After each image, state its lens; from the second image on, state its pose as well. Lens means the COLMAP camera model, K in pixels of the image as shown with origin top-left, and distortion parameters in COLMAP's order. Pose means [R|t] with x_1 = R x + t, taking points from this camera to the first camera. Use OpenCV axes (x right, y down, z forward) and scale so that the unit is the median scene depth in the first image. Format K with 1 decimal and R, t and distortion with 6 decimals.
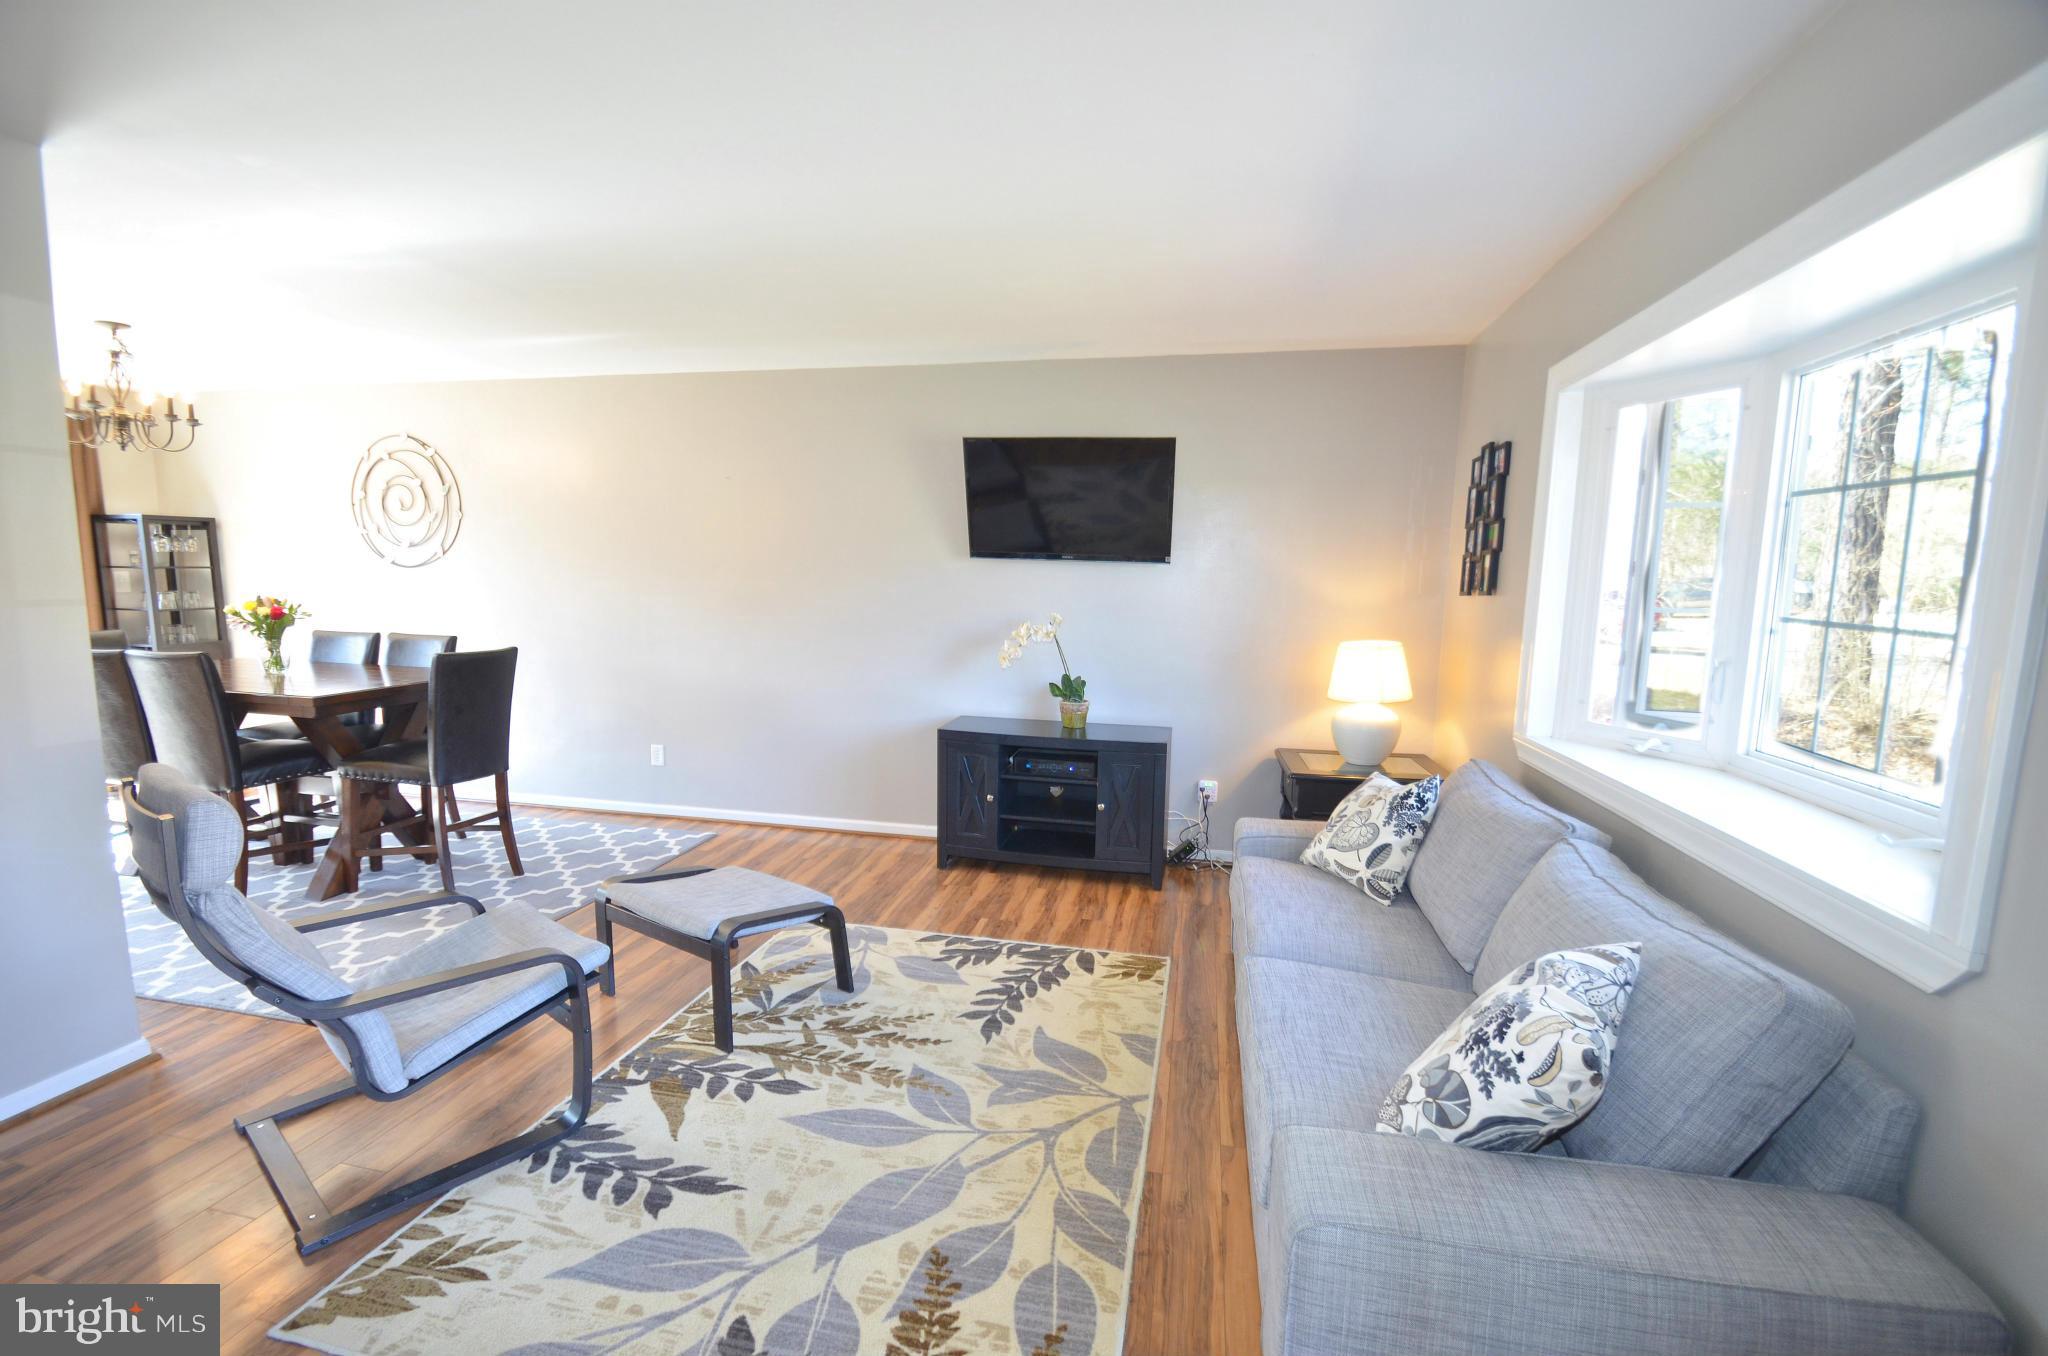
lens RADIAL K [[892.1, 0, 1004.1], [0, 892.1, 701.3], [0, 0, 1]] dist [0.016846, -0.018387]
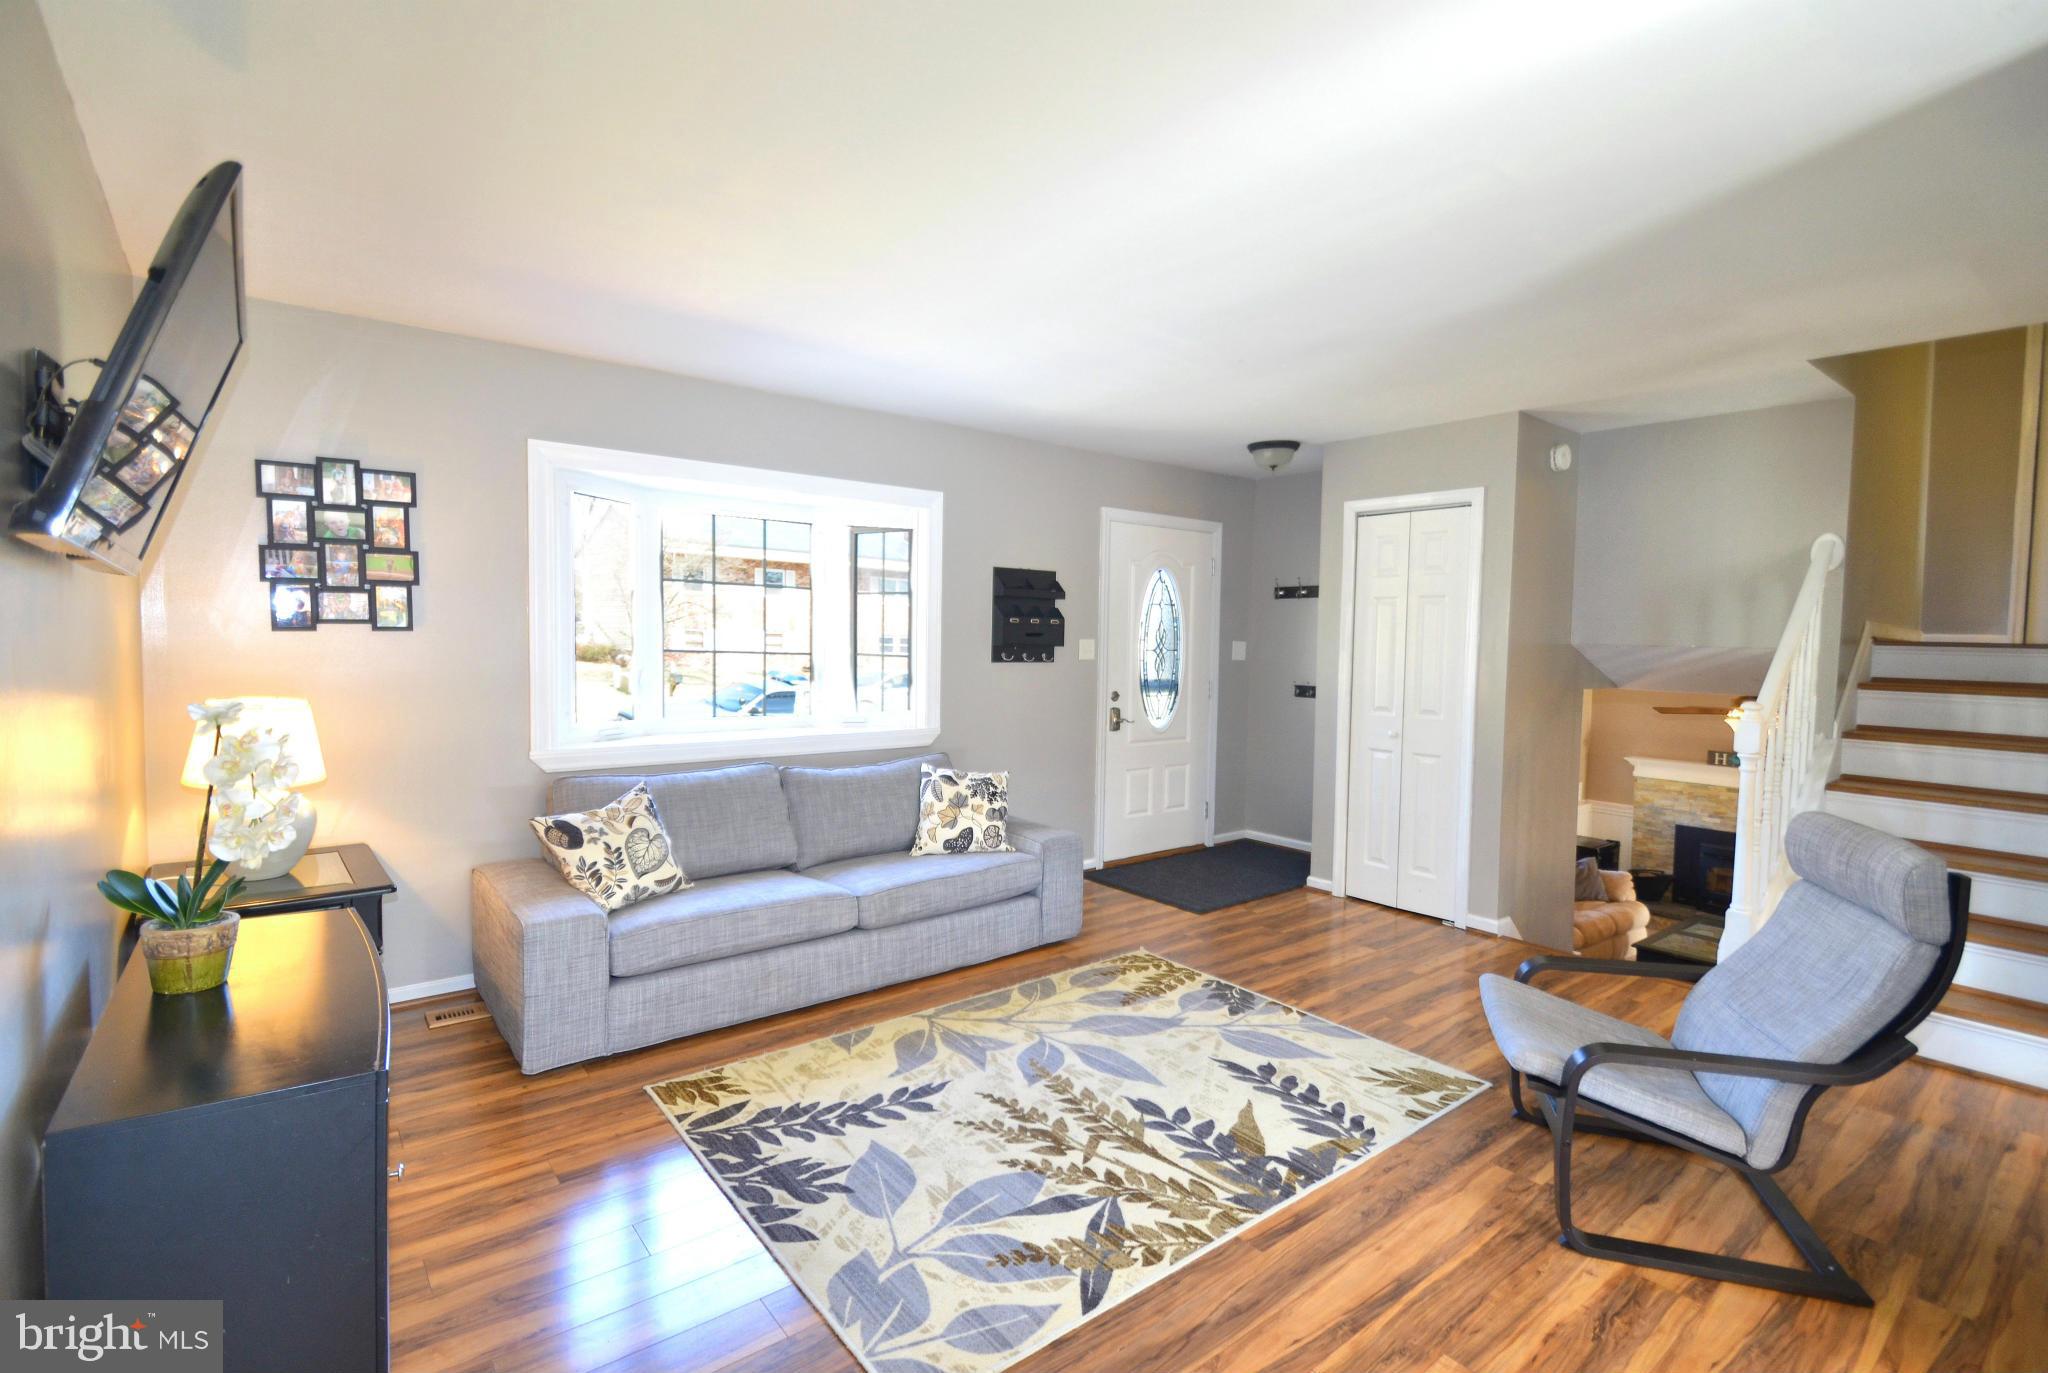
lens RADIAL K [[944.0, 0, 1024.0], [0, 944.0, 686.5], [0, 0, 1]] dist [0.000729, 0.000050]
pose [[-0.785004, -0.062426, 0.616337, -0.693697], [0.054521, 0.984087, 0.169115, -0.229873], [-0.617087, 0.166359, -0.769109, 1.638214]]
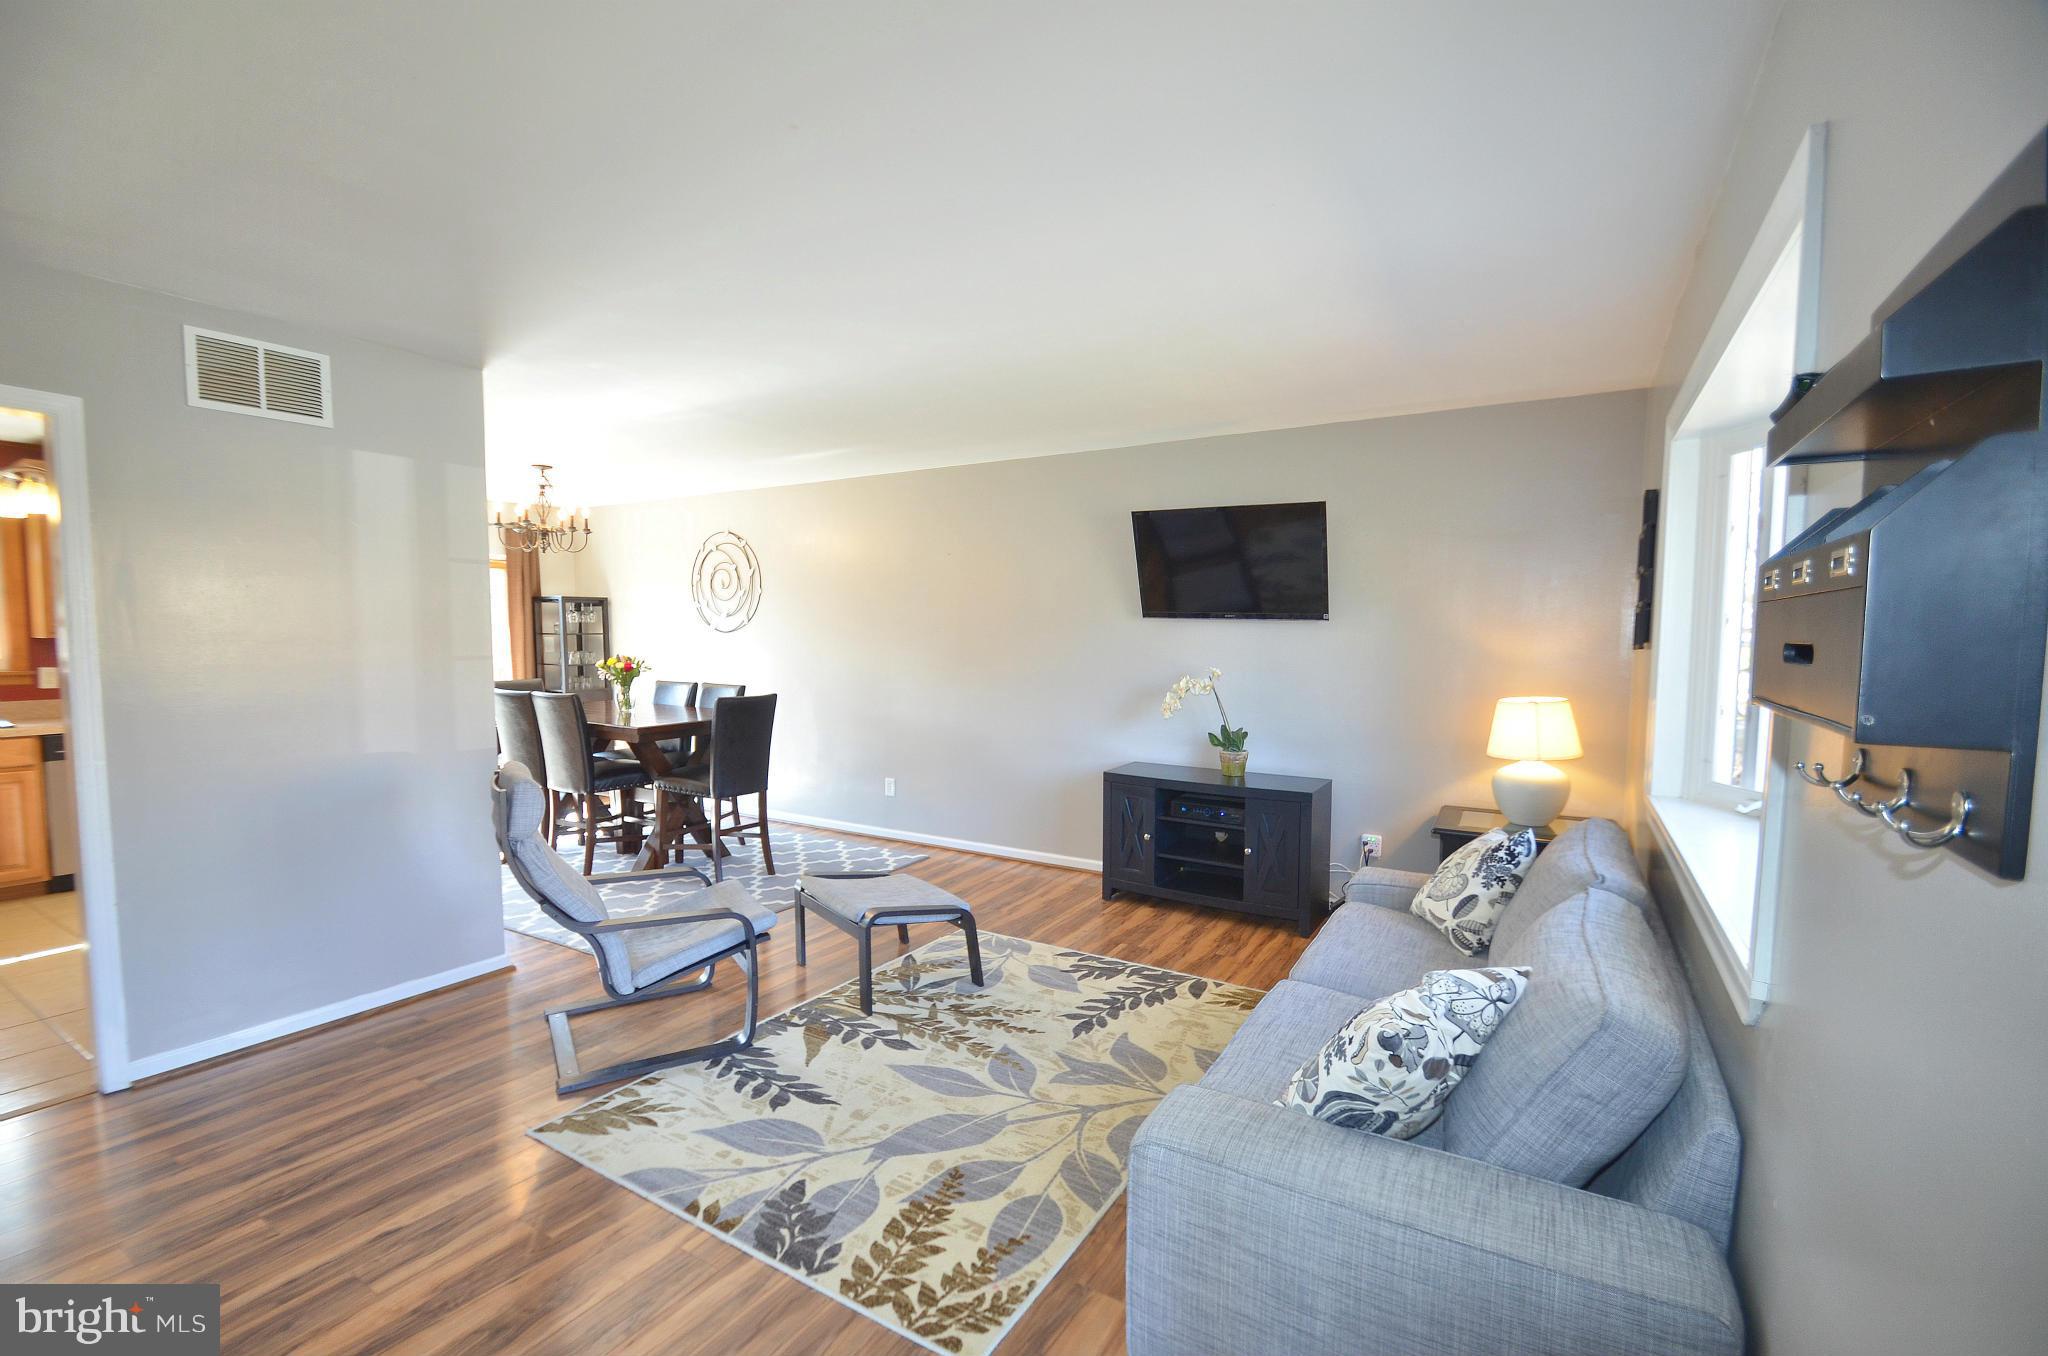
lens RADIAL K [[892.1, 0, 1004.1], [0, 892.1, 701.3], [0, 0, 1]] dist [0.016846, -0.018387]
pose [[0.944157, 0.013796, -0.329206, 0.258703], [-0.035048, 0.997660, -0.058710, 0.019810], [0.327625, 0.066970, 0.942431, -0.136462]]
